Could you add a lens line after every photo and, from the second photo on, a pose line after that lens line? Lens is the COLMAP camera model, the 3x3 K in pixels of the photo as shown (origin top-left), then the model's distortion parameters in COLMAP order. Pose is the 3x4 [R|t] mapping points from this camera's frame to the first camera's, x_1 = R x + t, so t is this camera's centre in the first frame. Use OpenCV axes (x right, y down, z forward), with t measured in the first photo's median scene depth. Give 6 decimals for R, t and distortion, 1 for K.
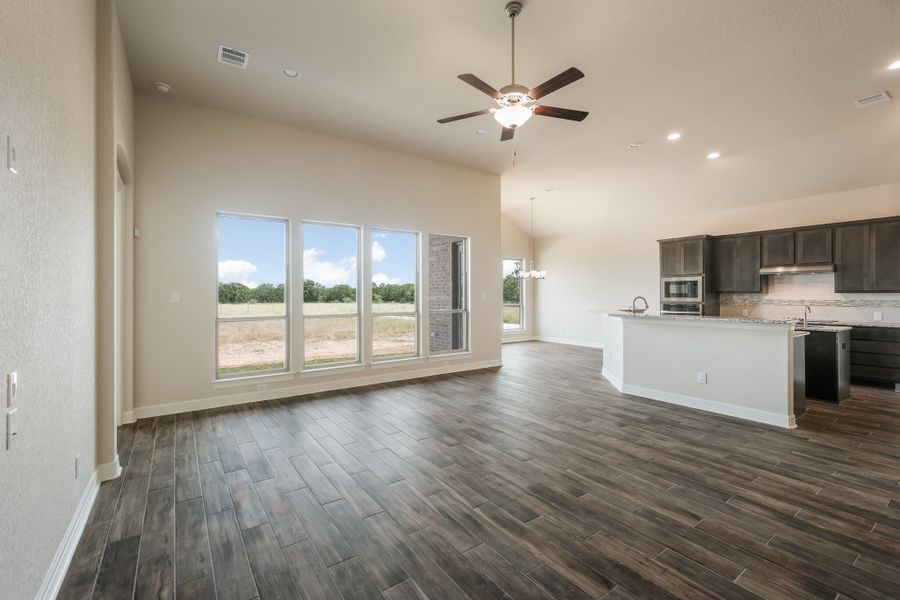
lens RADIAL K [[389.0, 0, 450.7], [0, 389.0, 293.6], [0, 0, 1]] dist [0.000895, 0.001744]
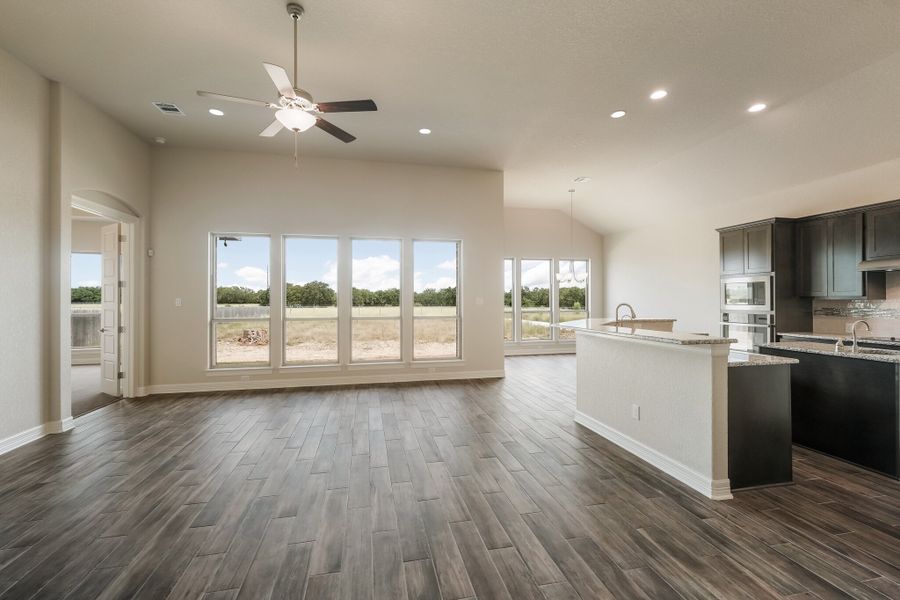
lens RADIAL K [[389.0, 0, 453.2], [0, 389.0, 296.9], [0, 0, 1]] dist [0.000895, 0.001744]
pose [[0.922060, 0.000353, -0.387048, 0.483187], [-0.000782, 0.999999, -0.000949, -0.004373], [0.387047, 0.001178, 0.922059, 0.131457]]
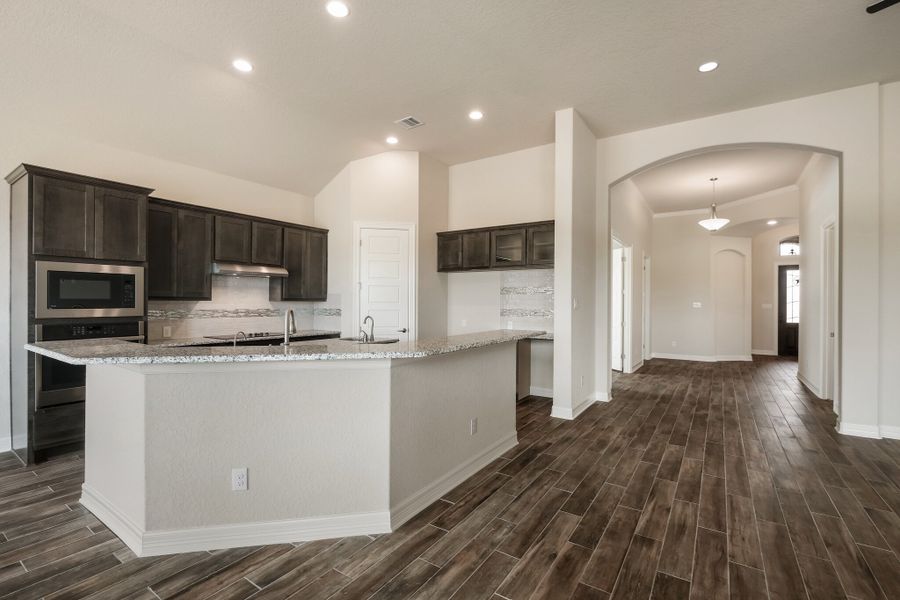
lens RADIAL K [[402.0, 0, 455.9], [0, 402.0, 300.8], [0, 0, 1]] dist [-0.009116, -0.000220]
pose [[-0.356924, 0.003624, 0.934126, 0.000094], [-0.006891, 0.999955, -0.006512, 0.001506], [-0.934108, -0.008762, -0.356883, 1.011184]]
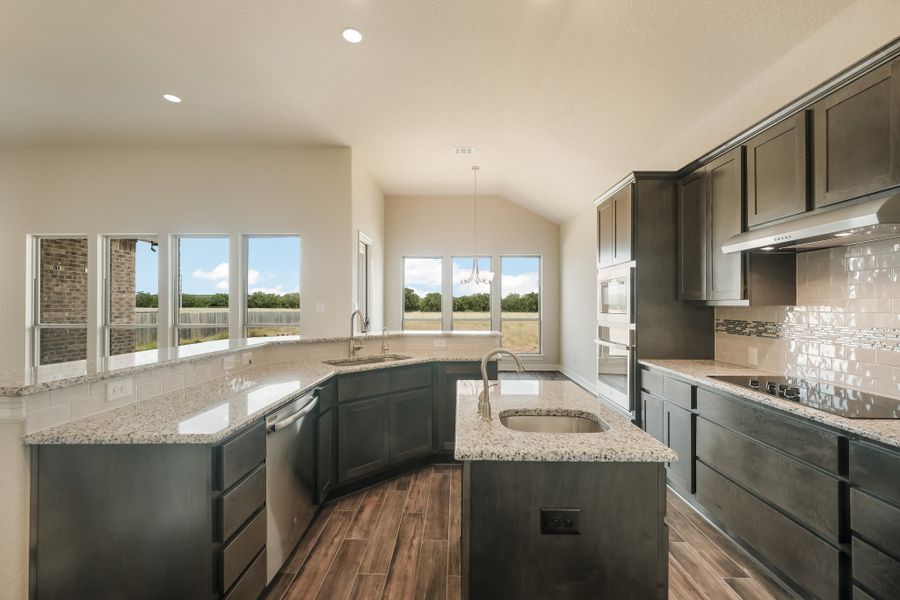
lens RADIAL K [[389.0, 0, 455.2], [0, 389.0, 304.6], [0, 0, 1]] dist [0.000895, 0.001744]
pose [[0.809960, 0.004370, -0.586468, 0.941167], [-0.001717, 0.999986, 0.005080, -0.003300], [0.586482, -0.003108, 0.809956, 0.653932]]
